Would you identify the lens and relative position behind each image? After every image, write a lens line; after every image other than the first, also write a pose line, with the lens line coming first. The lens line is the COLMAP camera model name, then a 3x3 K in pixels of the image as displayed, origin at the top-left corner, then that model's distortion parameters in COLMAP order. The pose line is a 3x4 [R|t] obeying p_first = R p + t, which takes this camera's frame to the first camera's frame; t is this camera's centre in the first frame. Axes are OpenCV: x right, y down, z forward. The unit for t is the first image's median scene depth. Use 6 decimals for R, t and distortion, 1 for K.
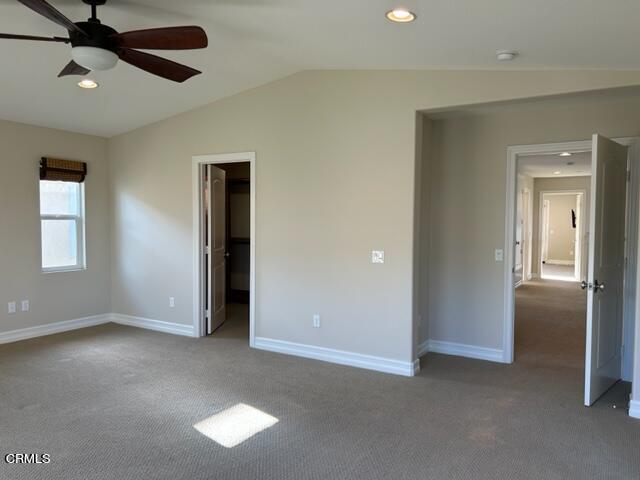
lens RADIAL K [[484.1, 0, 322.1], [0, 484.1, 243.1], [0, 0, 1]] dist [0.052221, -0.064266]
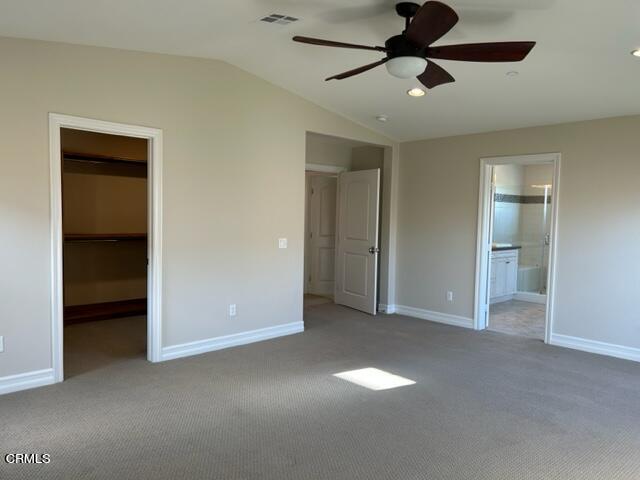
lens RADIAL K [[484.1, 0, 322.1], [0, 484.1, 243.1], [0, 0, 1]] dist [0.052221, -0.064266]
pose [[0.259310, -0.061965, 0.963804, -0.917387], [0.018876, 0.998074, 0.059090, -0.038145], [-0.965610, 0.002870, 0.259980, 0.523340]]
